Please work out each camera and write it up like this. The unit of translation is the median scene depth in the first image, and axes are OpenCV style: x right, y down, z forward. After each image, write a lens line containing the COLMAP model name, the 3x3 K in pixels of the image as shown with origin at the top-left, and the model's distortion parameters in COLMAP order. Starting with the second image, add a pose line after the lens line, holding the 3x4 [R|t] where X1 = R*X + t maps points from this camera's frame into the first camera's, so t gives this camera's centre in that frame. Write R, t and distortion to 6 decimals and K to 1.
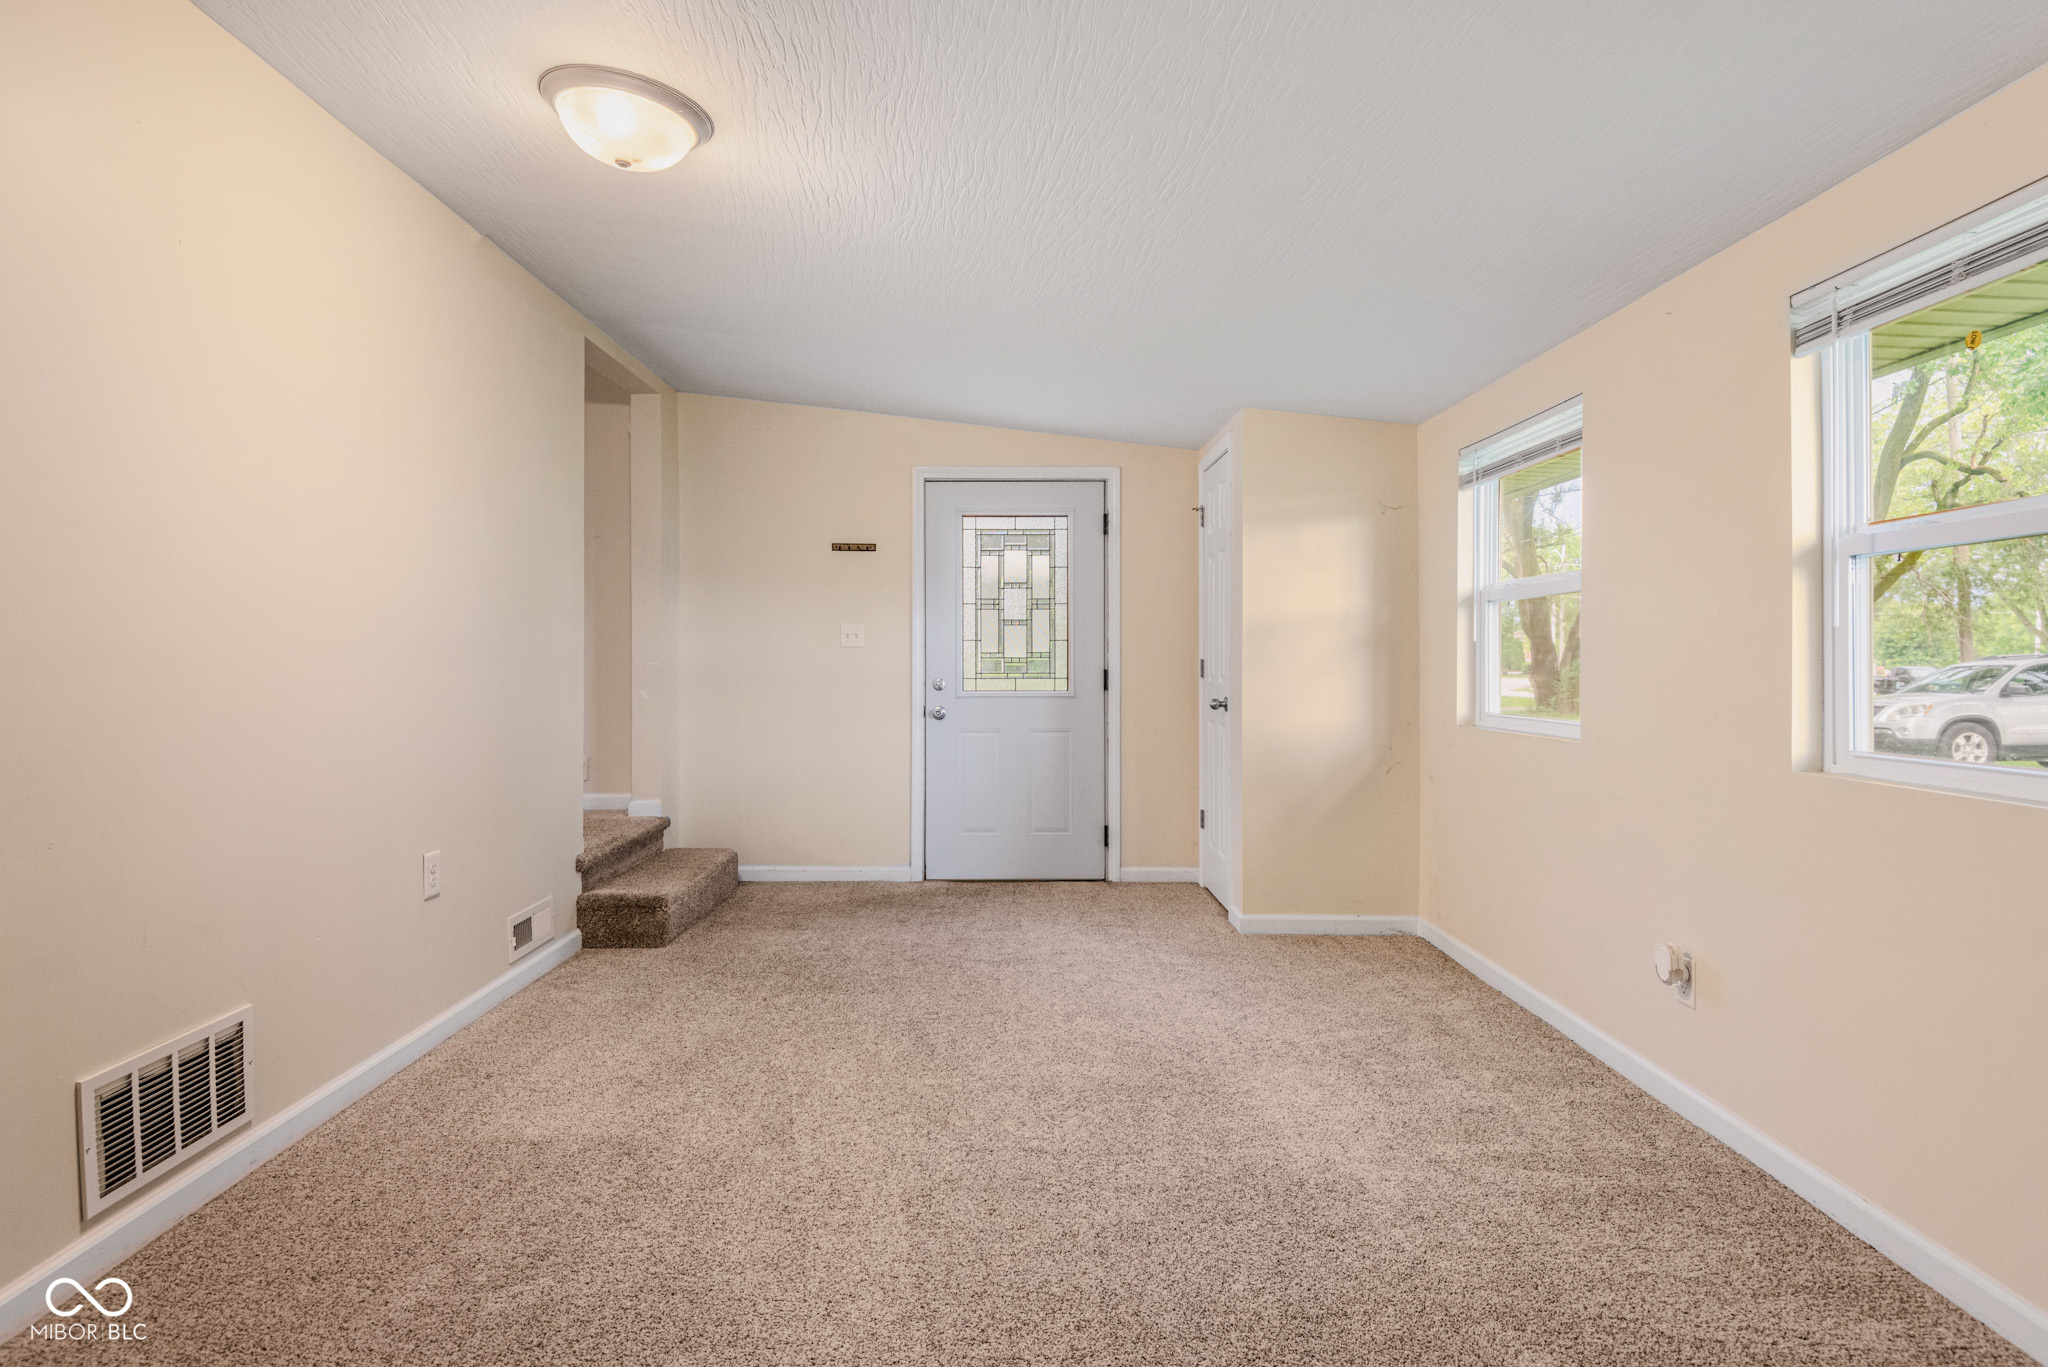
lens RADIAL K [[1132.1, 0, 1024.0], [0, 1132.1, 683.5], [0, 0, 1]] dist [-0.000180, -0.000077]
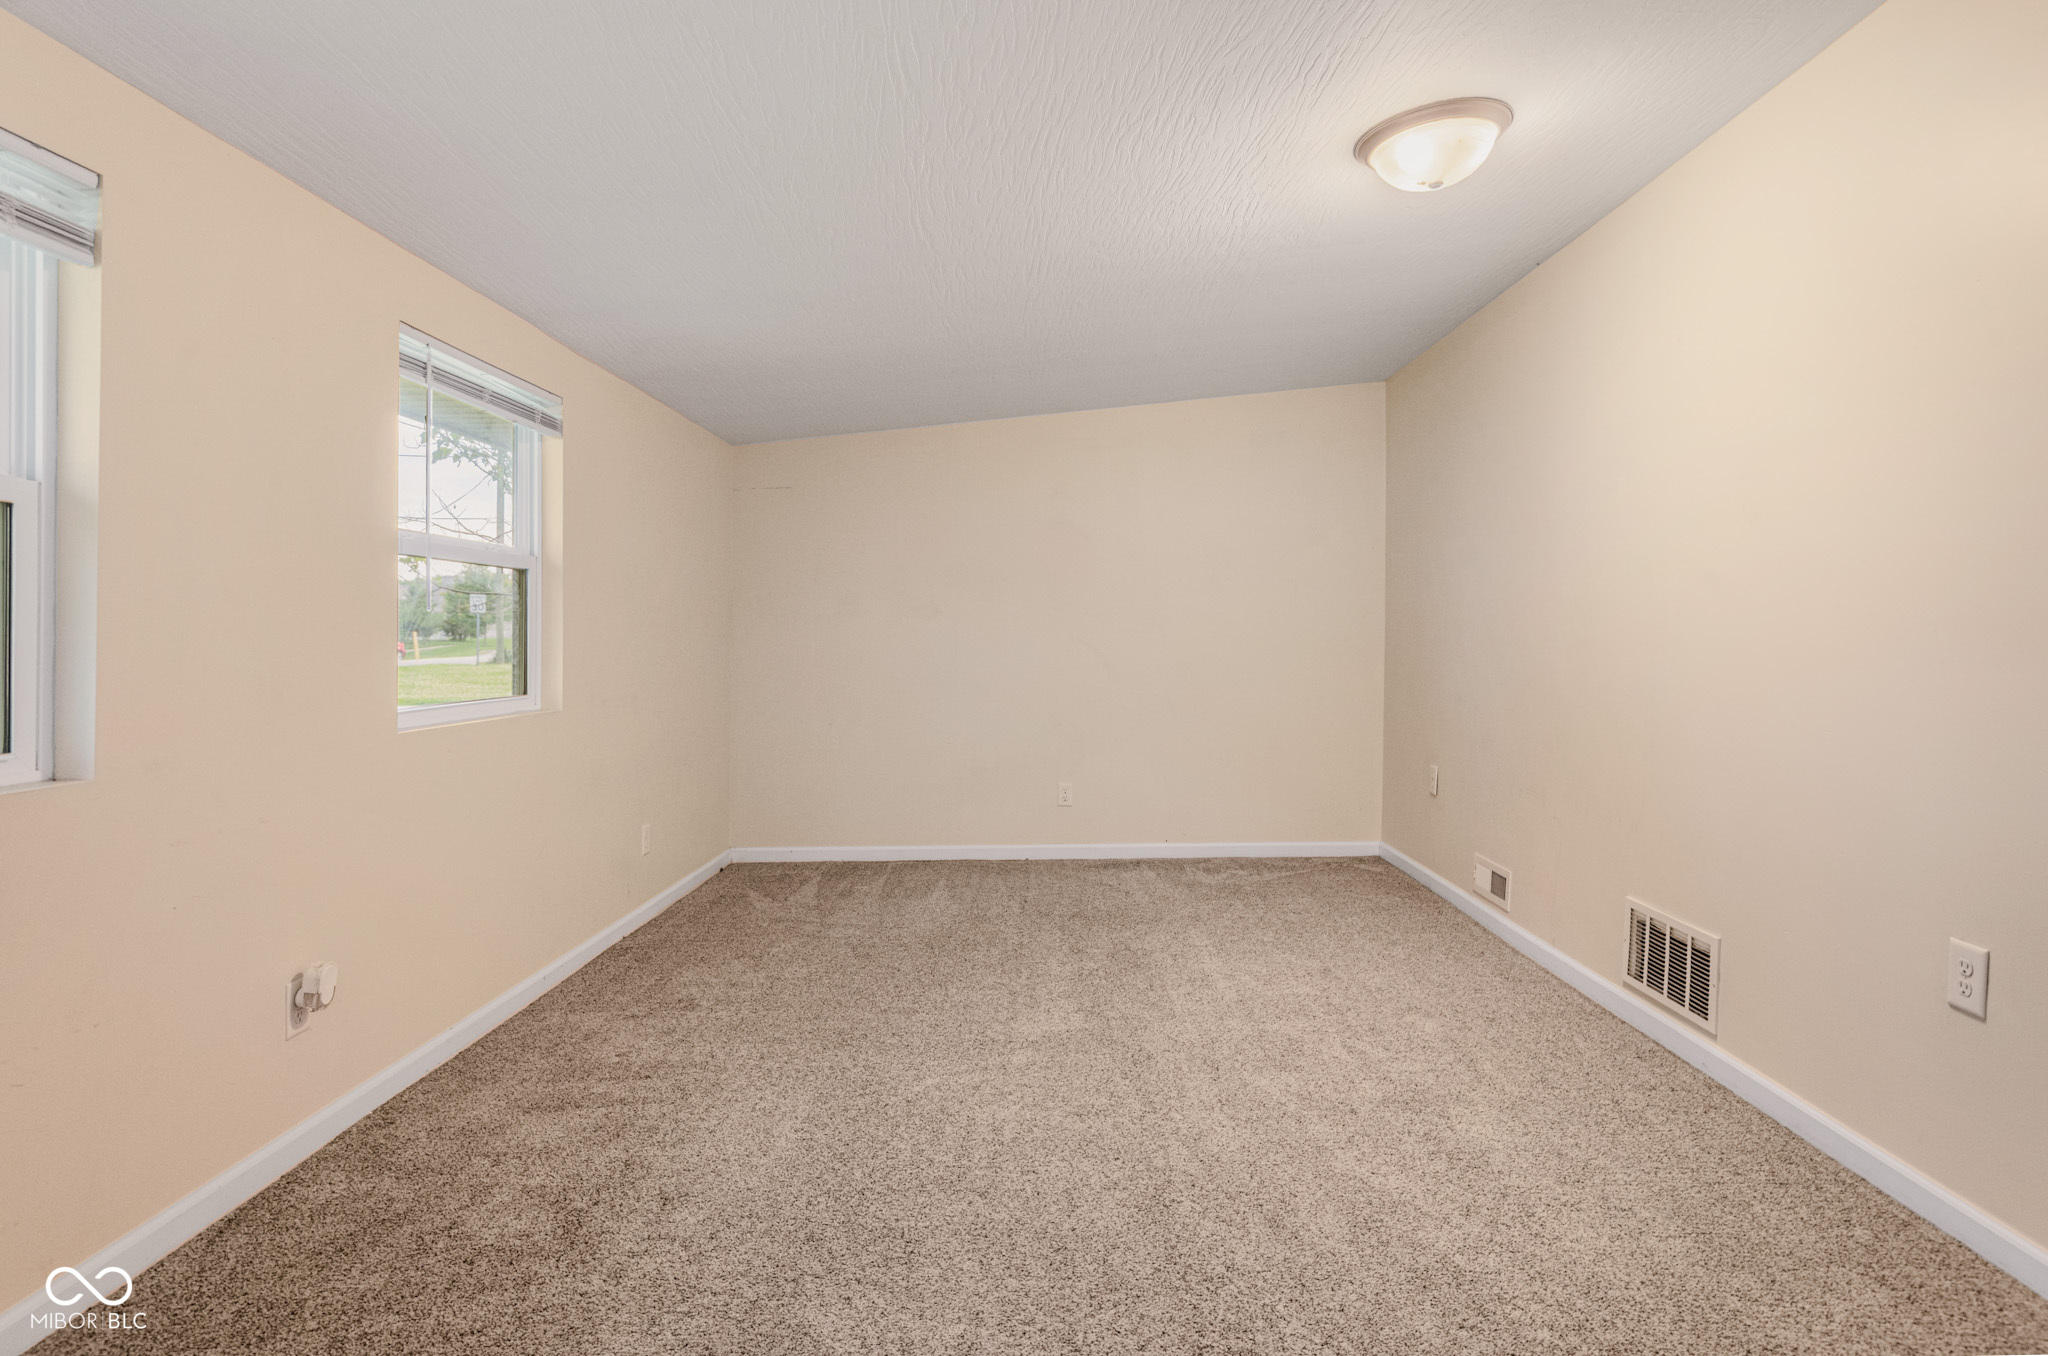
lens RADIAL K [[1131.4, 0, 1024.0], [0, 1131.4, 678.0], [0, 0, 1]] dist [0.000291, 0.000039]
pose [[-0.999060, -0.007578, 0.042677, -0.009493], [-0.004975, 0.998139, 0.060770, -0.054750], [-0.043058, 0.060501, -0.997239, 2.208043]]
